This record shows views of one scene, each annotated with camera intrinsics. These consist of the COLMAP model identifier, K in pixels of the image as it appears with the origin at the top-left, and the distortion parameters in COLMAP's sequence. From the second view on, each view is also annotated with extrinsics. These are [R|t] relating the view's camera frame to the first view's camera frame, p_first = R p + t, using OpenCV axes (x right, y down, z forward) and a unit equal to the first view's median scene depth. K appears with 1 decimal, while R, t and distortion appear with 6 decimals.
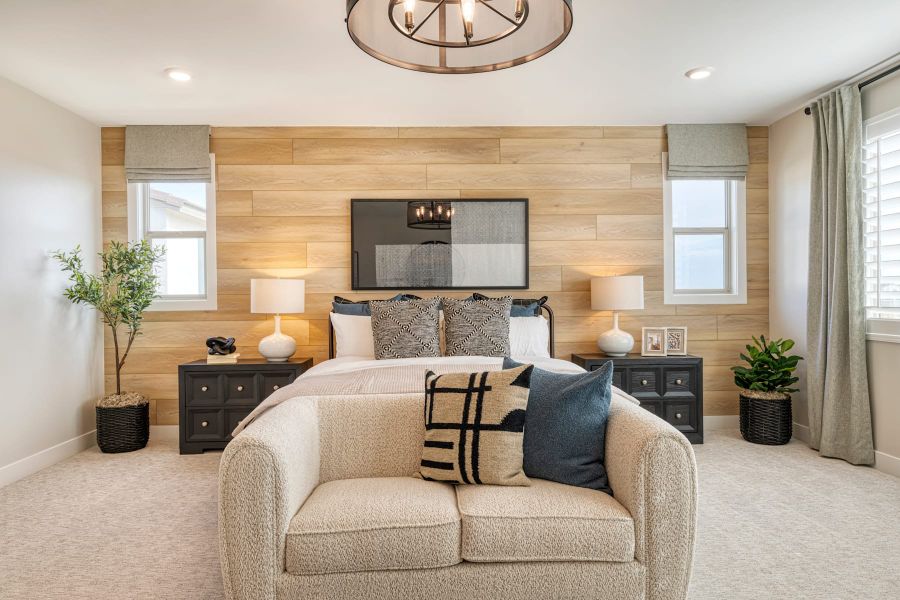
lens RADIAL K [[573.3, 0, 449.3], [0, 573.3, 301.1], [0, 0, 1]] dist [-0.004785, 0.003036]
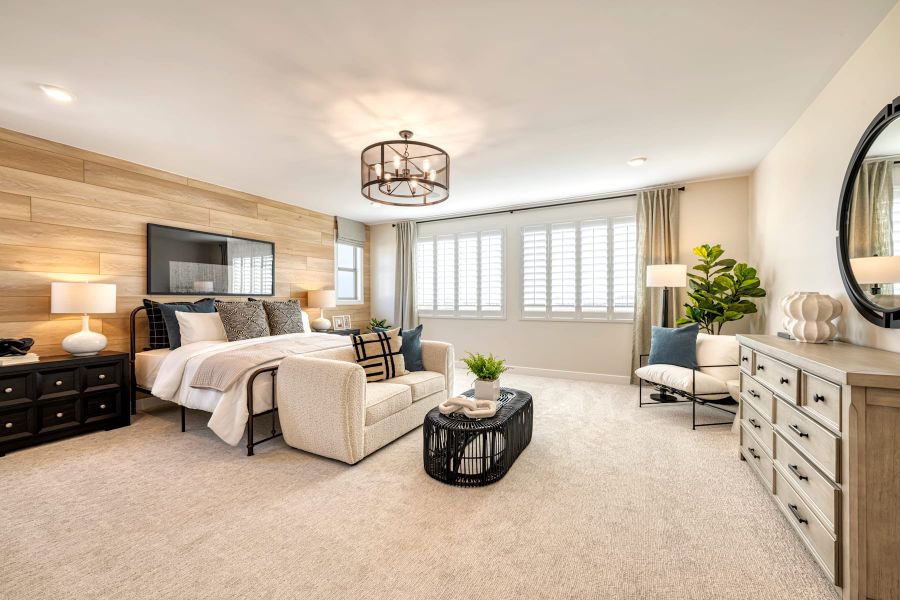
lens RADIAL K [[358.7, 0, 450.8], [0, 358.7, 301.8], [0, 0, 1]] dist [-0.001751, -0.000112]
pose [[0.504535, 0.003813, 0.863383, -0.517885], [0.003745, 0.999971, -0.006604, 0.005431], [-0.863383, 0.006565, 0.504506, 0.013108]]
